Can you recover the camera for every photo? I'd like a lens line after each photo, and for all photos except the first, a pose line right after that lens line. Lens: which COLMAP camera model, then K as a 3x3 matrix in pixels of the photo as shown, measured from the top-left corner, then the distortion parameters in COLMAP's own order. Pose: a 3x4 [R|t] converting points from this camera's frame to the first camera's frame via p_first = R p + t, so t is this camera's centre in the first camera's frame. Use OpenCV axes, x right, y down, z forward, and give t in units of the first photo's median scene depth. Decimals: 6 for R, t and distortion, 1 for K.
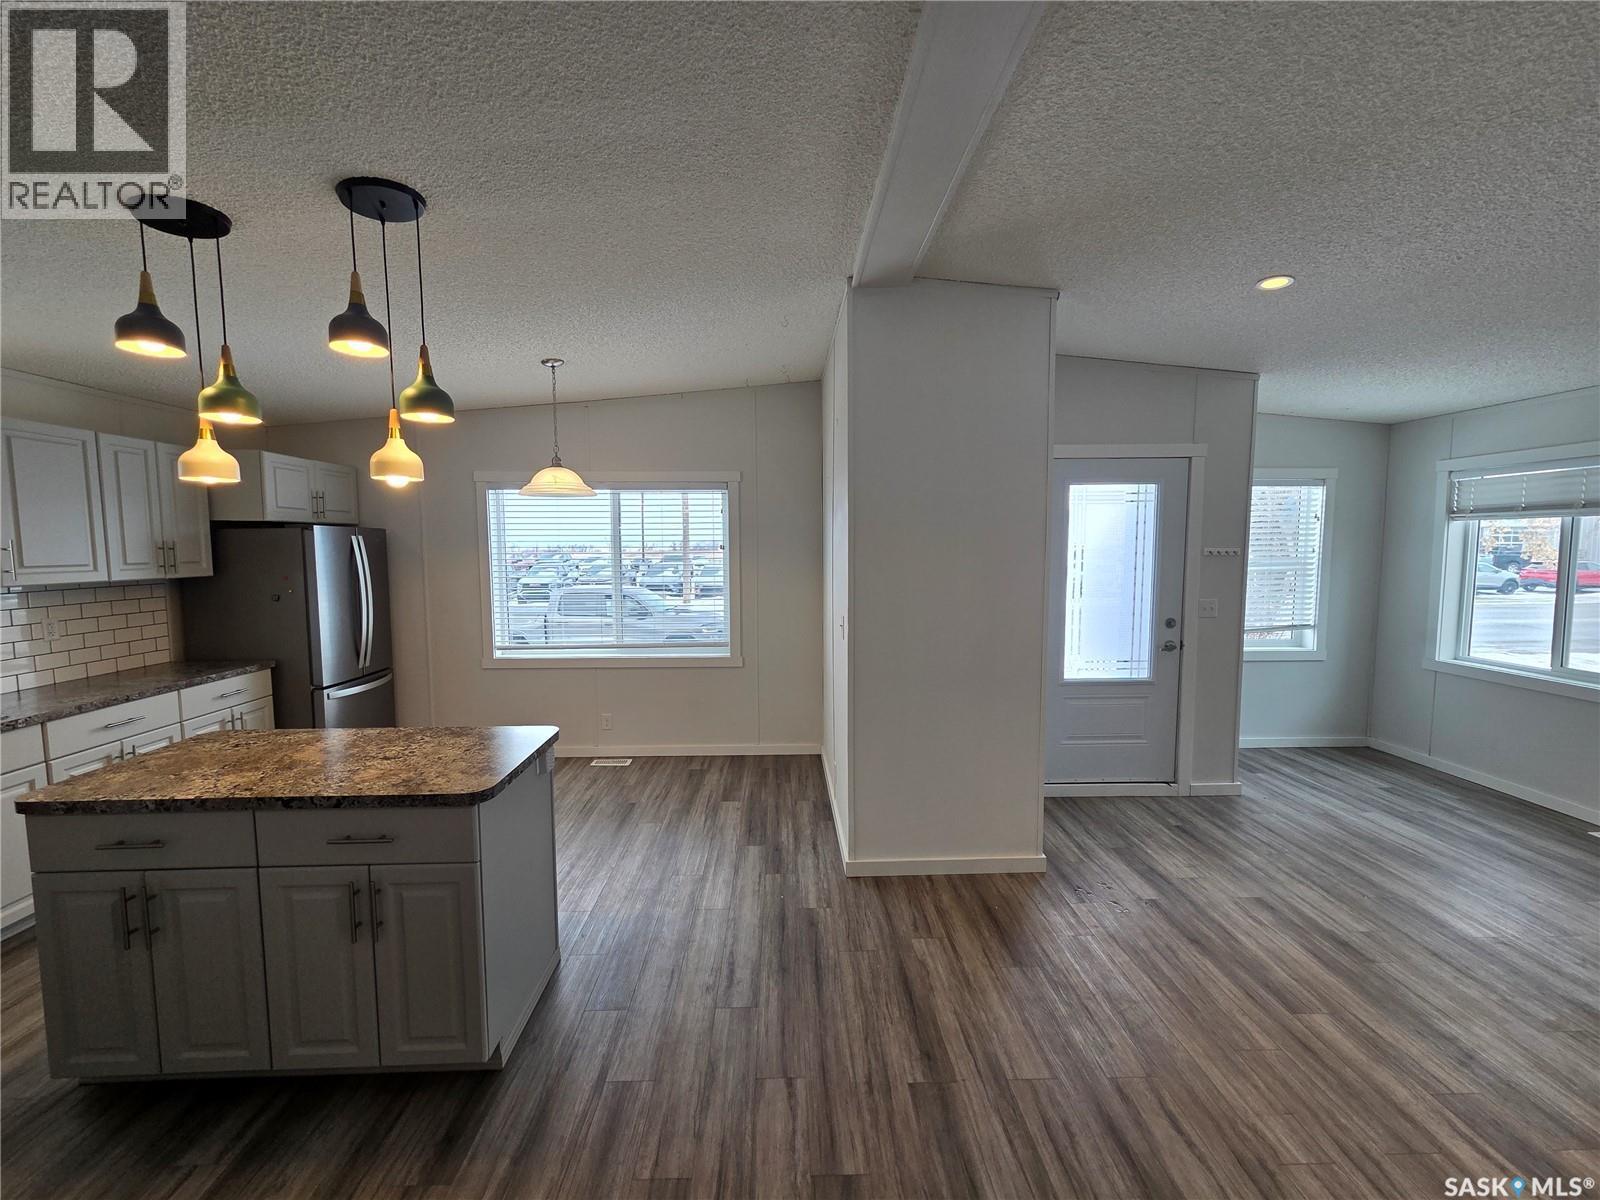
lens RADIAL K [[652.5, 0, 795.8], [0, 652.5, 597.8], [0, 0, 1]] dist [0.000769, 0.001227]
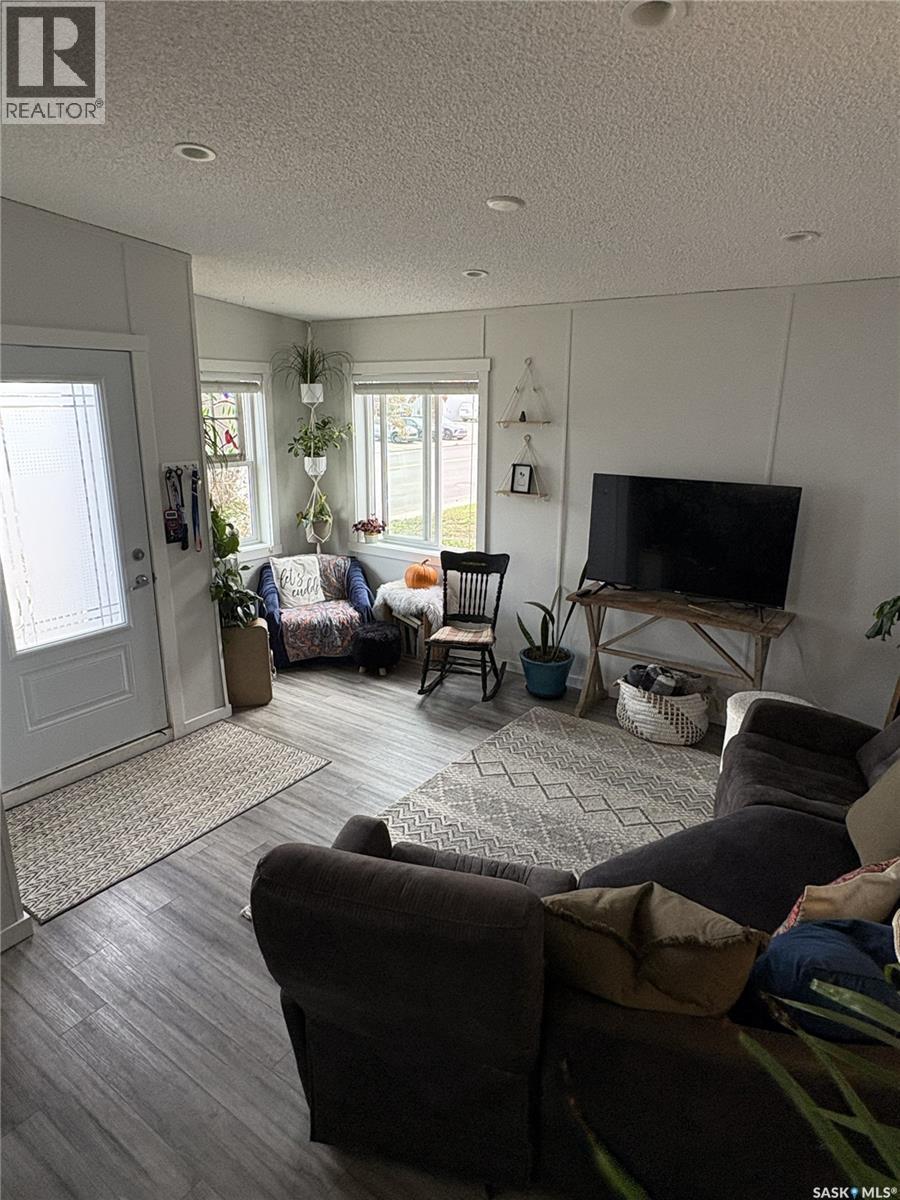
lens RADIAL K [[709.0, 0, 441.0], [0, 709.0, 595.7], [0, 0, 1]] dist [-0.007126, -0.000824]
pose [[0.604461, -0.207075, 0.769251, 0.109172], [0.058973, 0.974607, 0.216015, -0.095089], [-0.794449, -0.085207, 0.601324, 0.153746]]
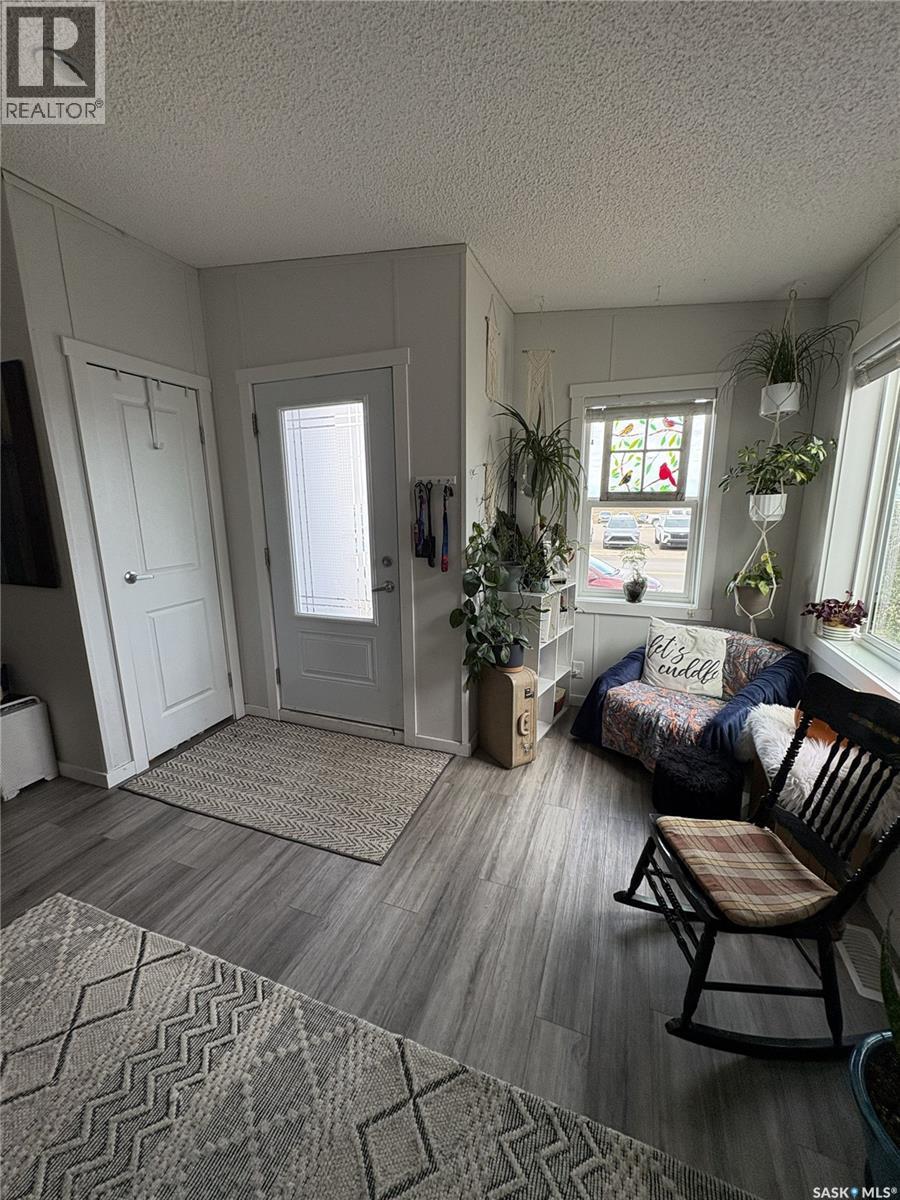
lens RADIAL K [[475.4, 0, 448.3], [0, 475.4, 597.1], [0, 0, 1]] dist [0.002103, 0.000203]
pose [[0.925220, 0.071584, -0.372617, 1.017974], [-0.029806, 0.992720, 0.116702, 0.009212], [0.378258, -0.096868, 0.920618, 0.473244]]
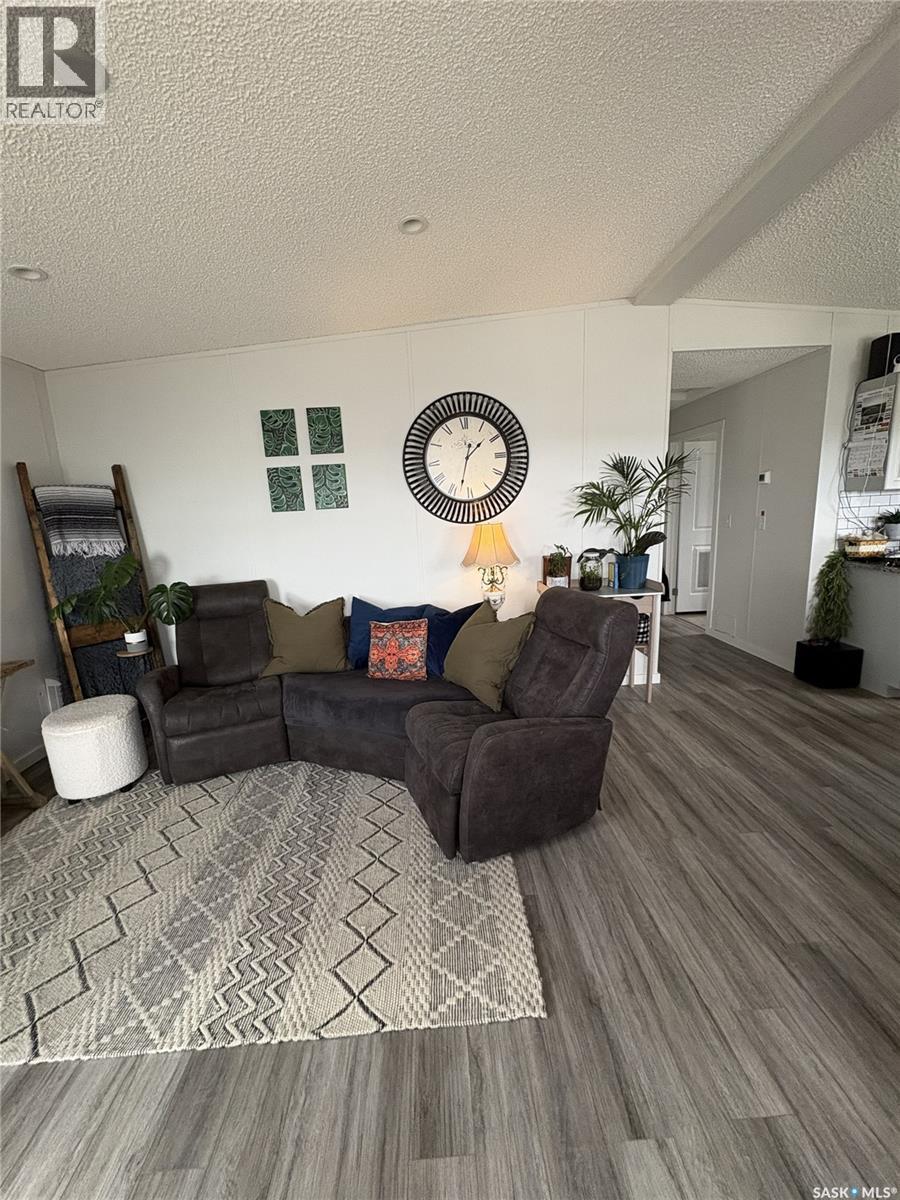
lens RADIAL K [[475.4, 0, 449.6], [0, 475.4, 599.3], [0, 0, 1]] dist [0.002103, 0.000203]
pose [[-0.998752, 0.049028, -0.009557, 0.550254], [0.044688, 0.962502, 0.267567, -0.040433], [0.022317, 0.266806, -0.963492, 1.014467]]
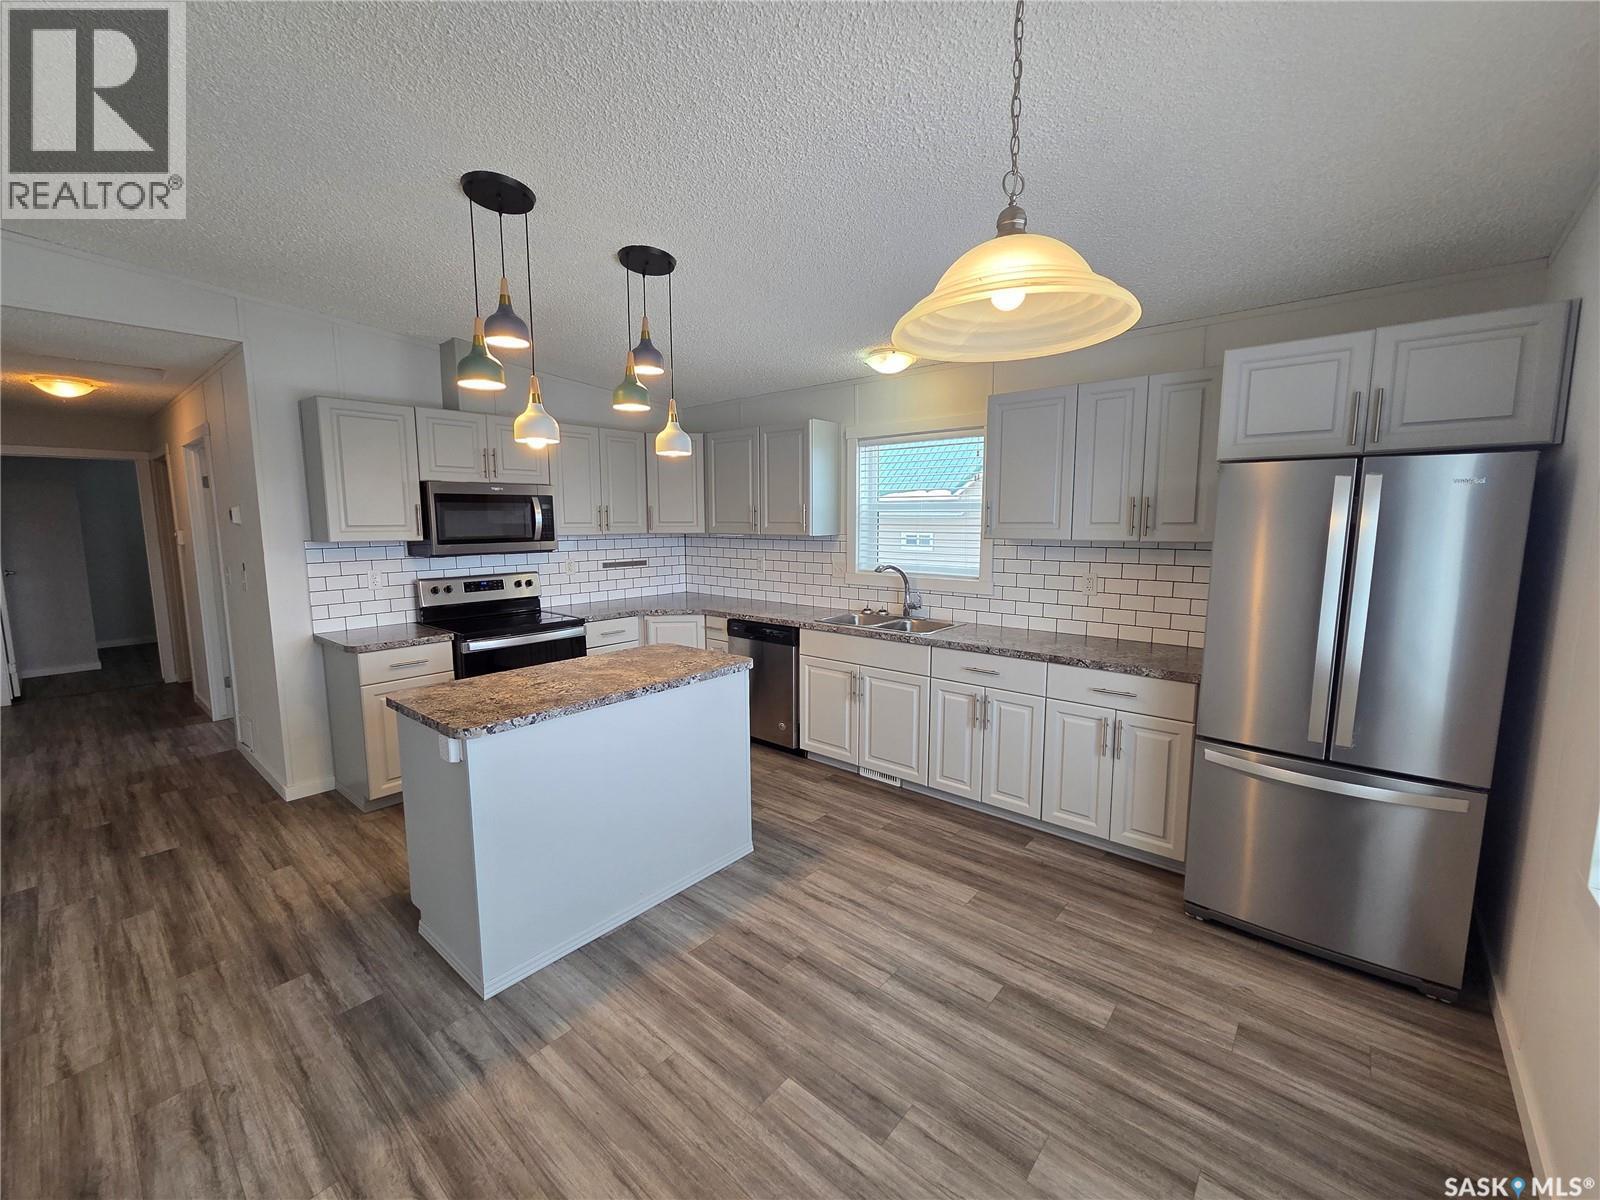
lens RADIAL K [[652.5, 0, 798.1], [0, 652.5, 597.1], [0, 0, 1]] dist [0.000769, 0.001227]
pose [[-0.671483, 0.096752, -0.734676, -0.047902], [-0.053004, 0.982629, 0.177851, -0.085925], [0.739122, 0.158365, -0.654691, 1.237771]]
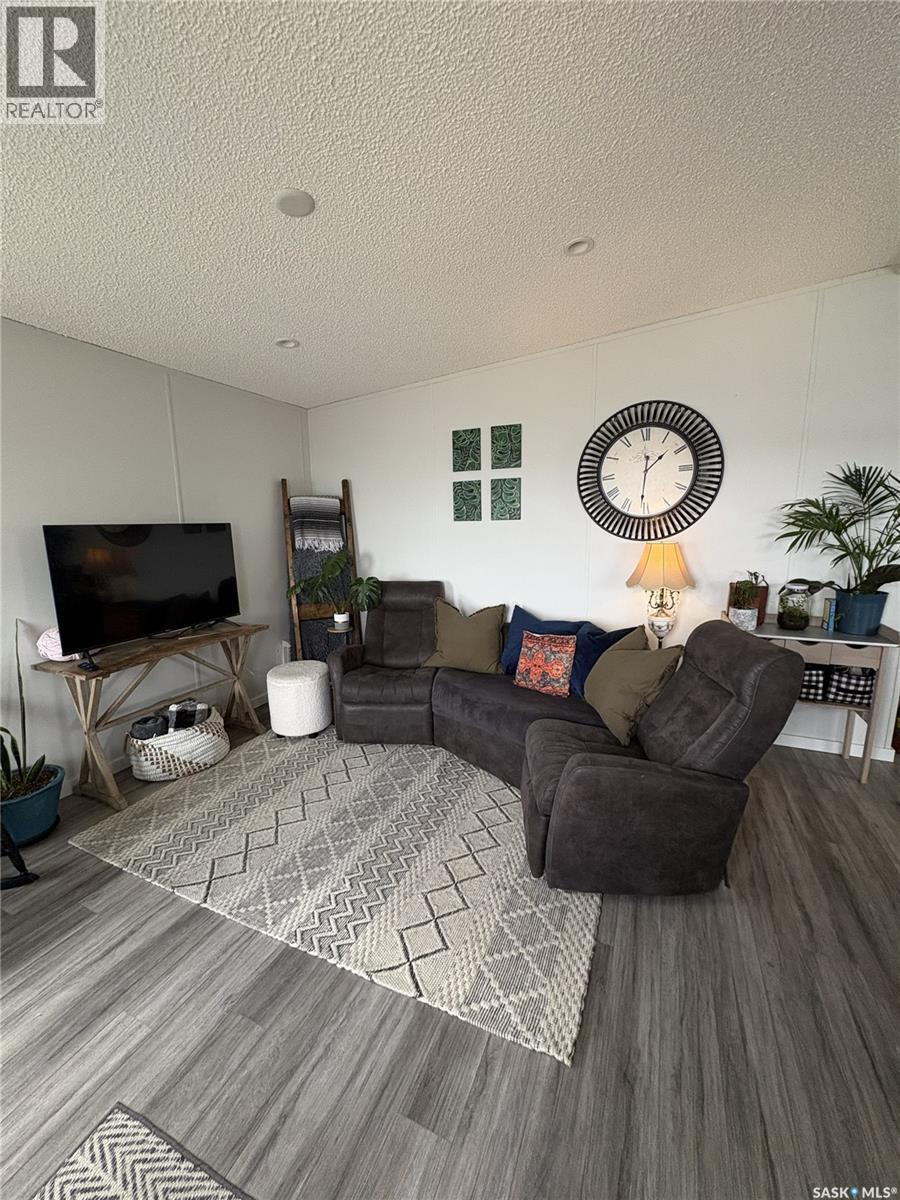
lens RADIAL K [[475.4, 0, 452.3], [0, 475.4, 599.6], [0, 0, 1]] dist [0.002103, 0.000203]
pose [[-0.905182, -0.058390, 0.420994, 0.435724], [0.048180, 0.970037, 0.238130, -0.052580], [-0.422284, 0.235835, -0.875247, 1.012522]]
